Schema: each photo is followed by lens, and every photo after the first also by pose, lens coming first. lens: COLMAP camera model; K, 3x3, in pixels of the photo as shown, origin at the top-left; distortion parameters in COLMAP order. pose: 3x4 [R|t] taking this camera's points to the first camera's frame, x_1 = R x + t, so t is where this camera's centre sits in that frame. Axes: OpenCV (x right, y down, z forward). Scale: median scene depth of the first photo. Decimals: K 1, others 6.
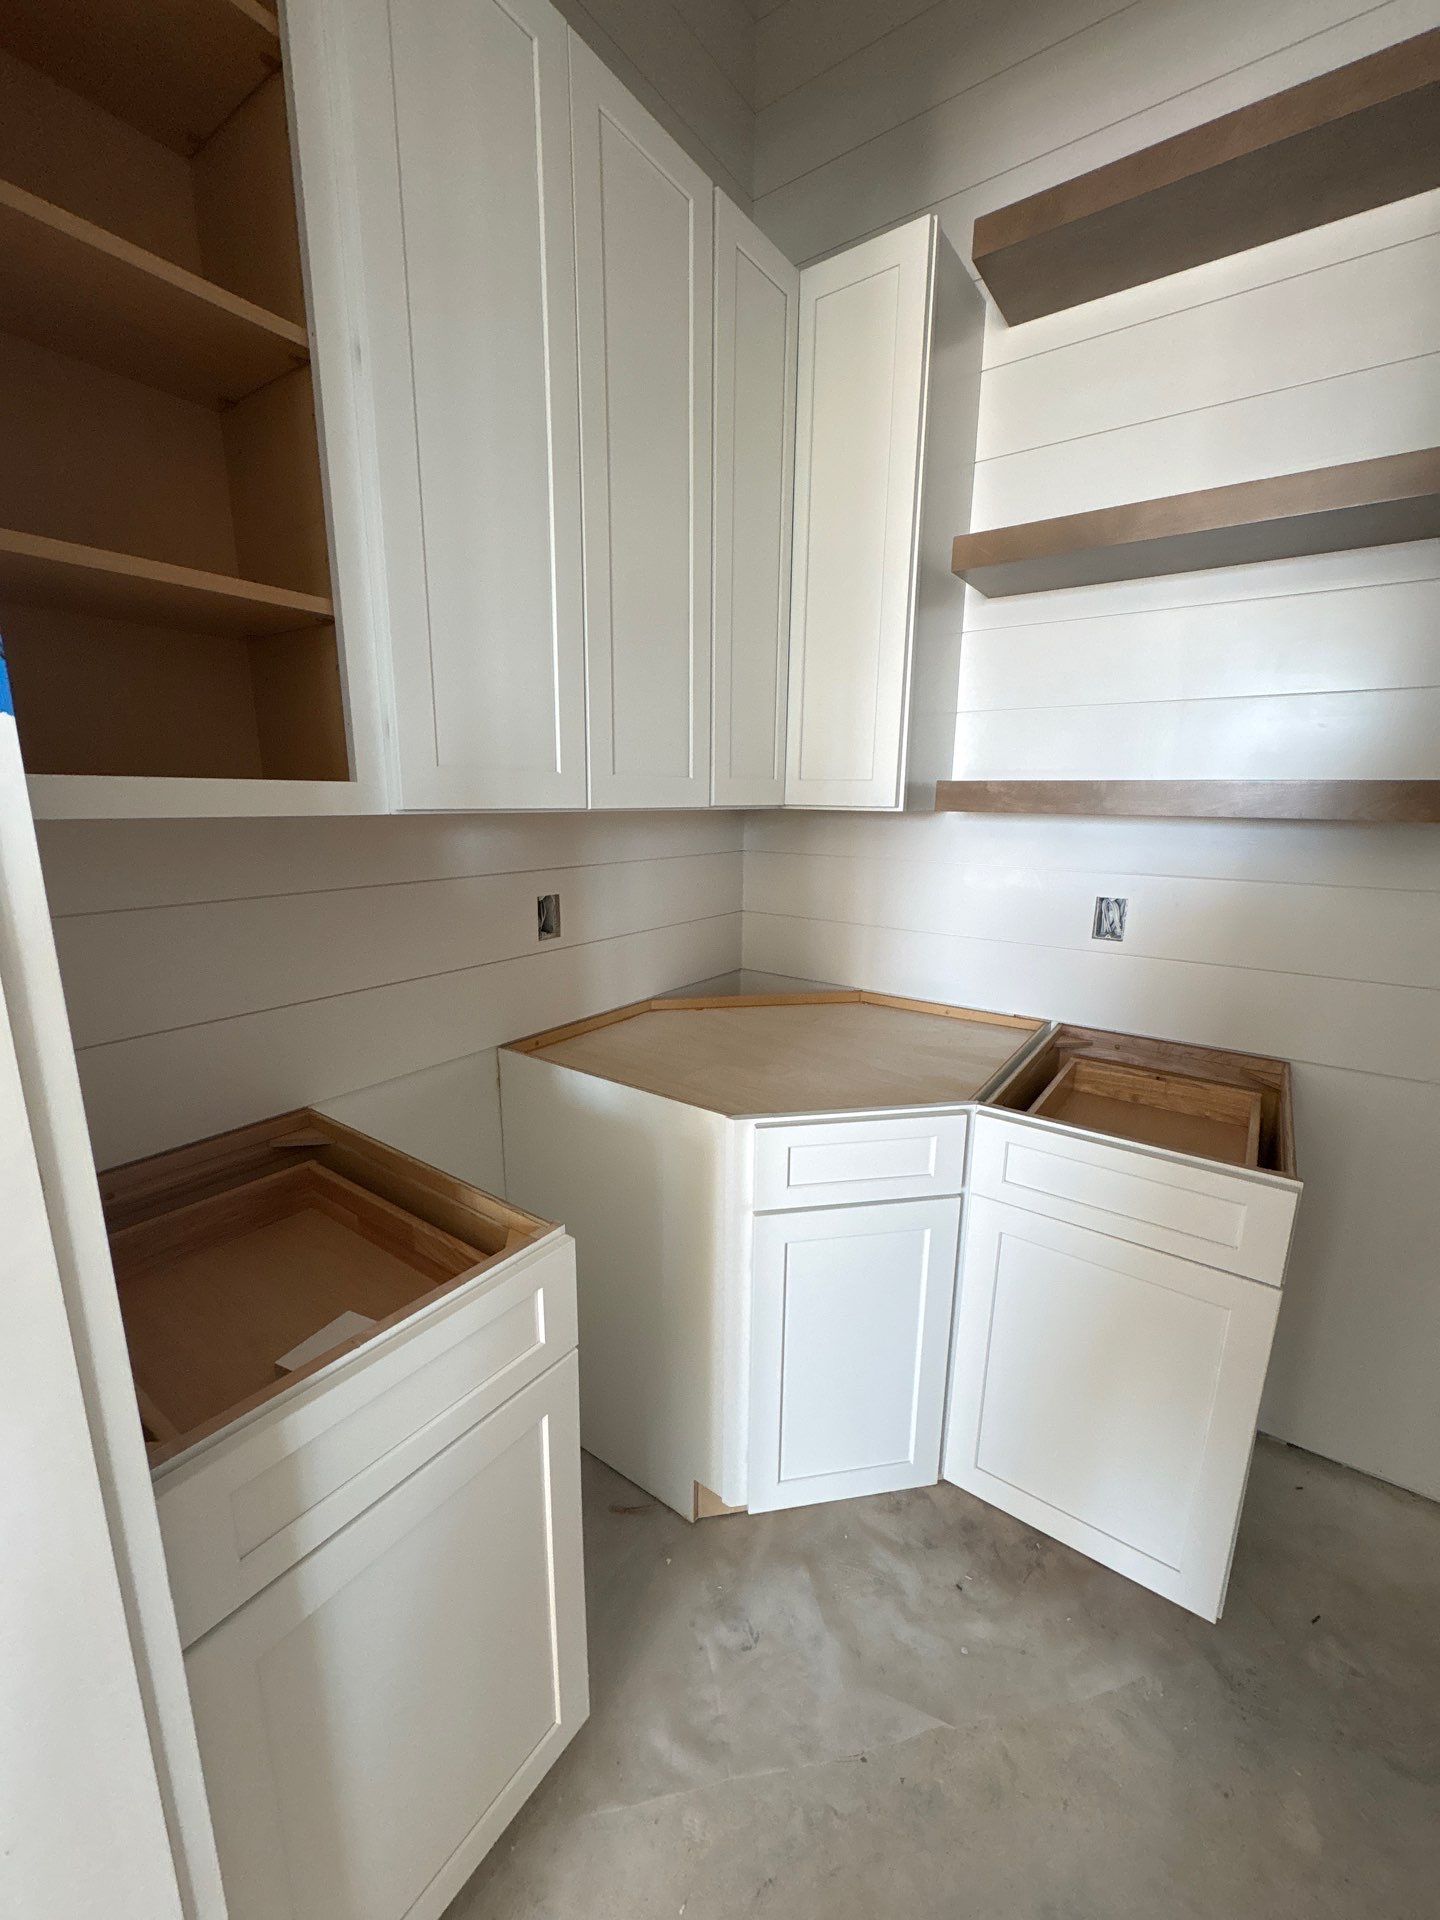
lens RADIAL K [[763.2, 0, 719.6], [0, 763.2, 956.5], [0, 0, 1]] dist [-0.000735, 0.000743]
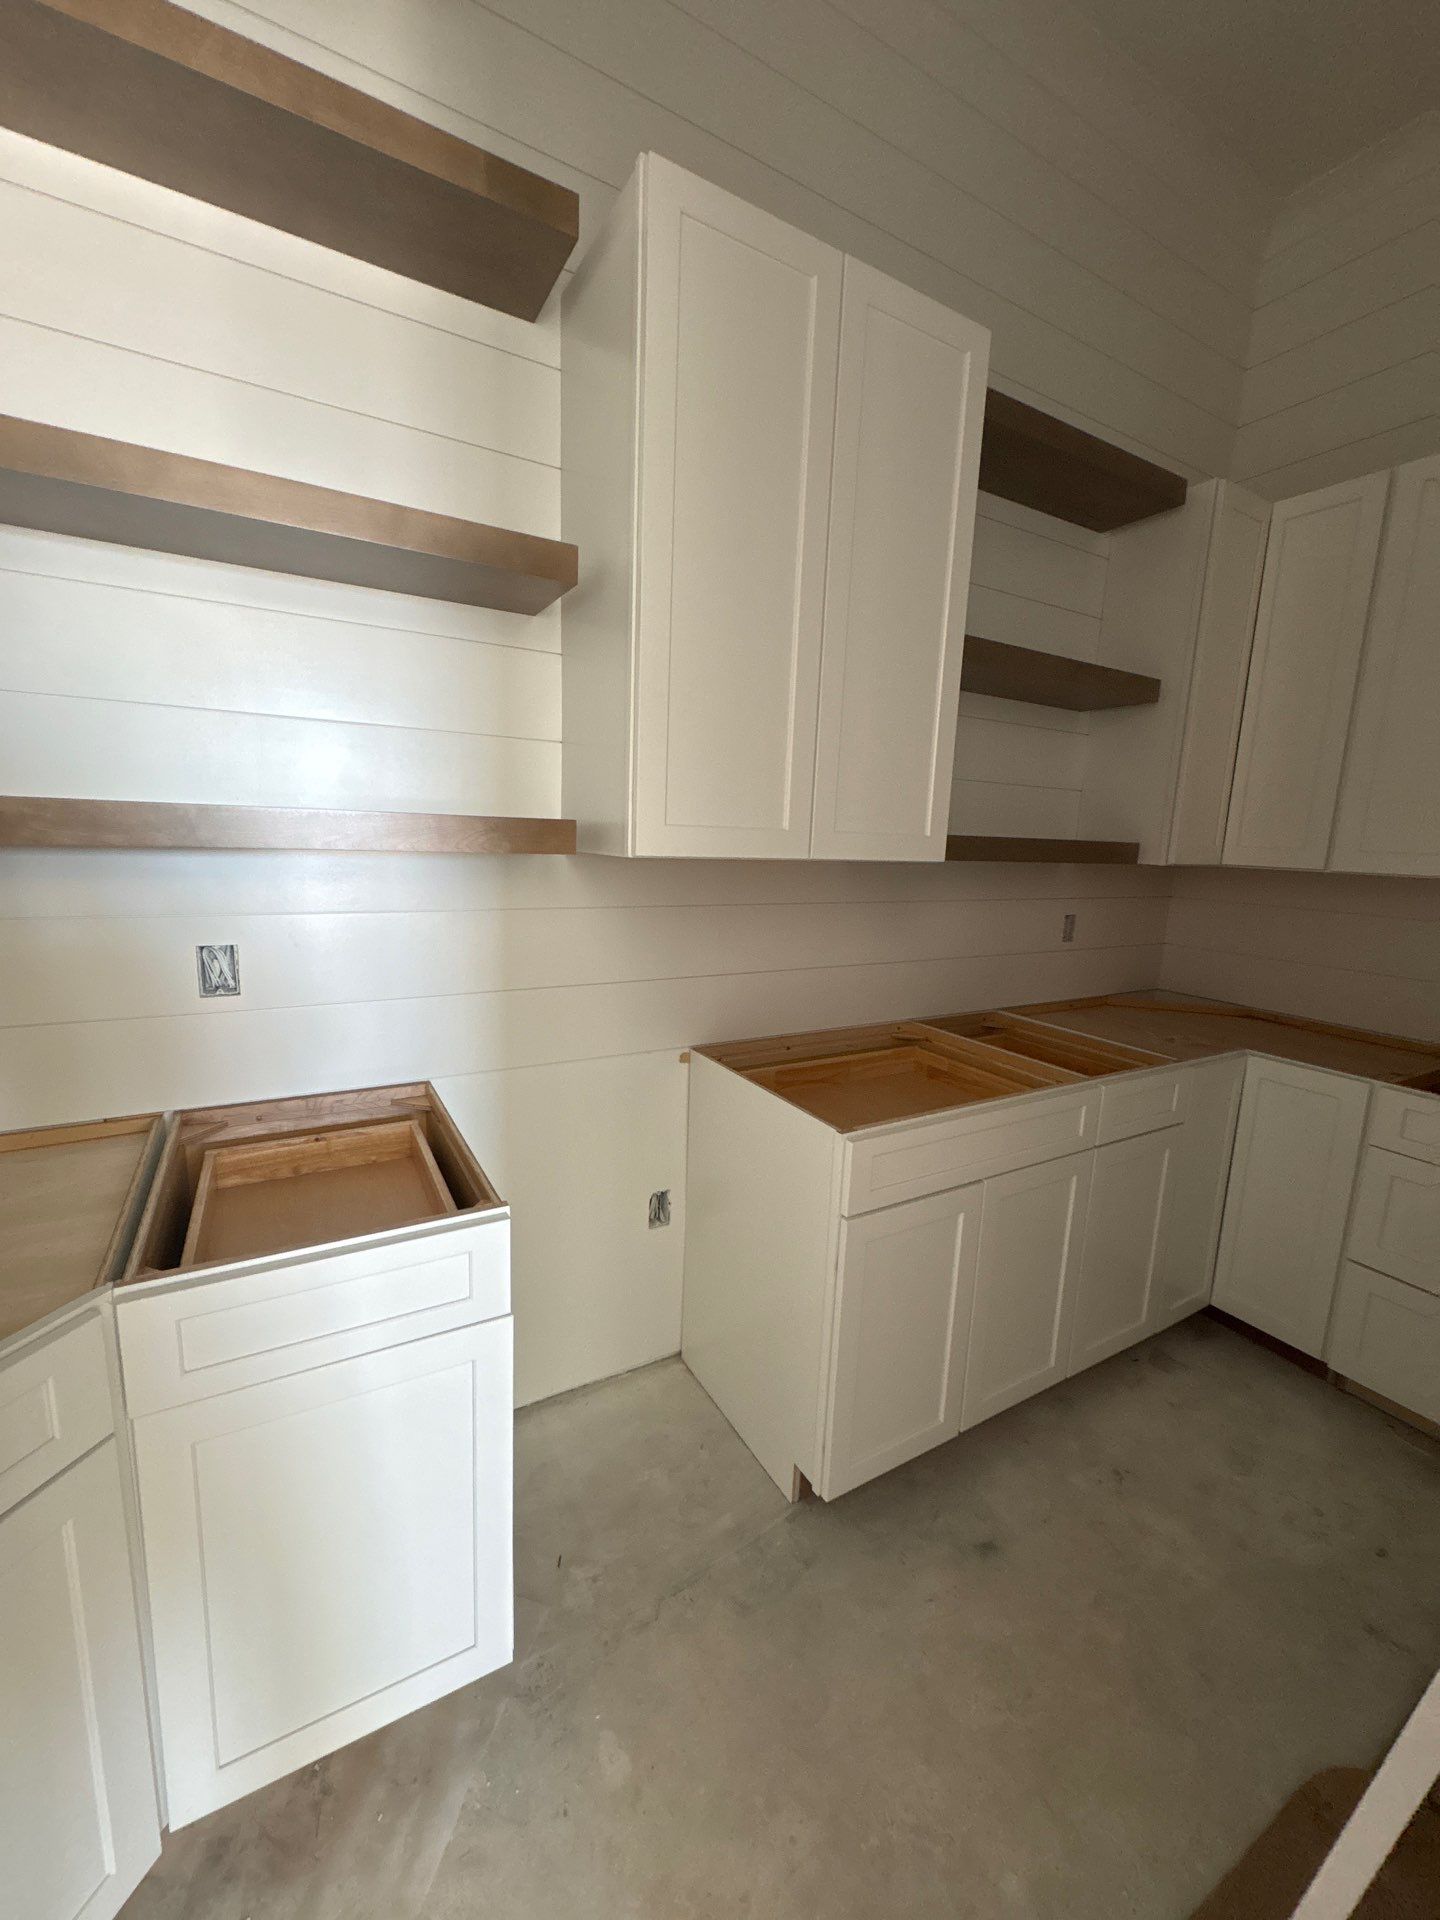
lens RADIAL K [[763.2, 0, 715.4], [0, 763.2, 957.8], [0, 0, 1]] dist [-0.000735, 0.000743]
pose [[0.417968, -0.148526, 0.896238, 0.003039], [0.156374, 0.983582, 0.090074, -0.055332], [-0.894902, 0.102501, 0.434331, 0.174003]]
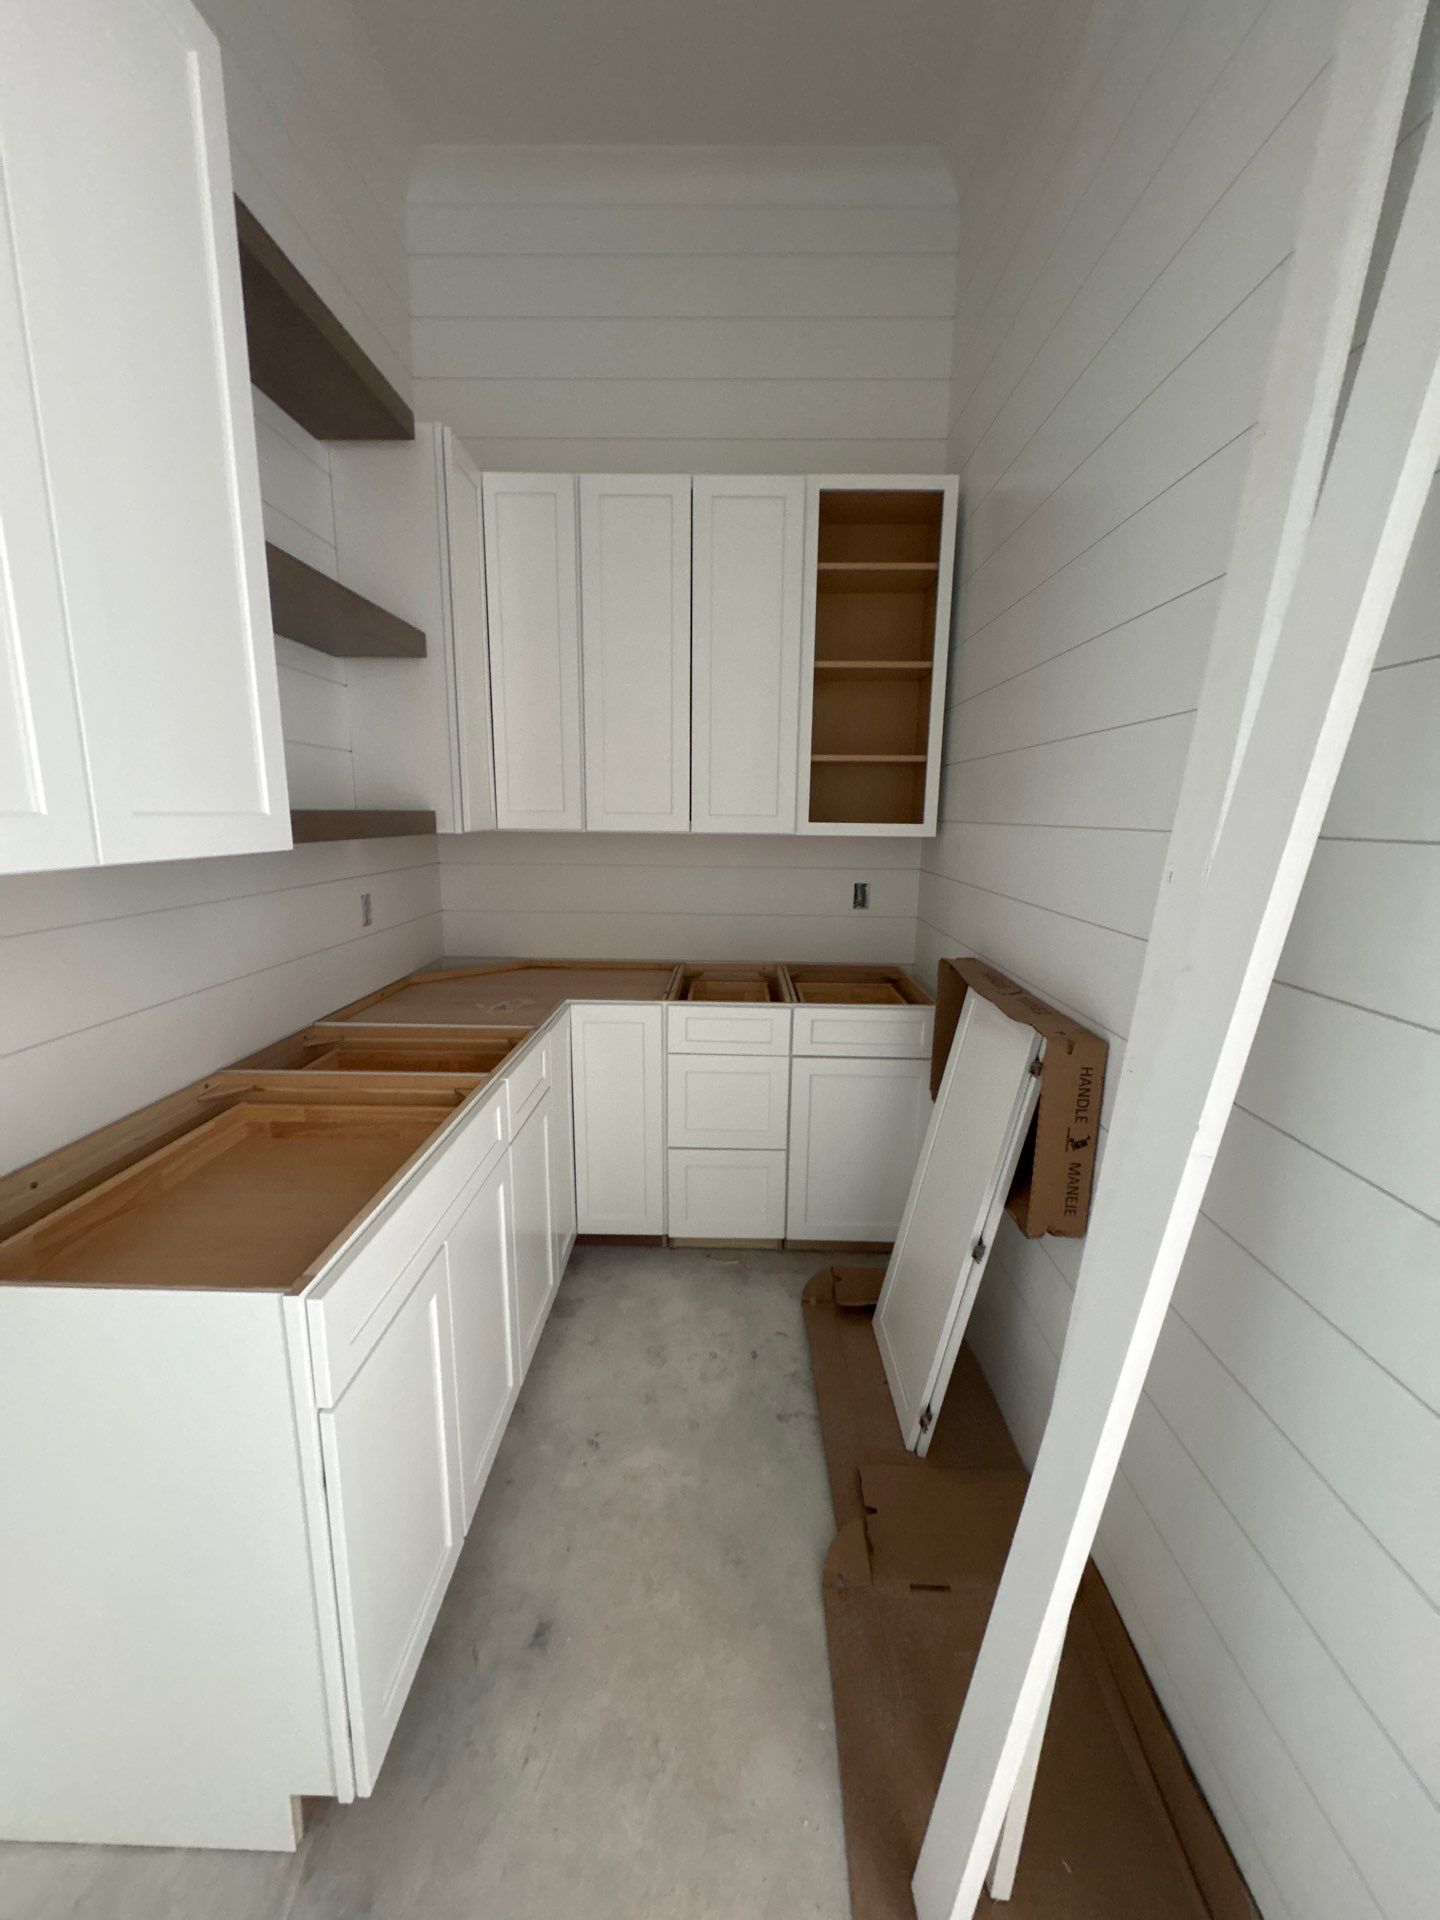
lens RADIAL K [[763.2, 0, 716.2], [0, 763.2, 959.0], [0, 0, 1]] dist [-0.000735, 0.000743]
pose [[-0.560347, -0.175860, 0.809373, 0.245146], [0.154140, 0.937986, 0.310519, -0.109571], [-0.813788, 0.298755, -0.498491, 0.403500]]
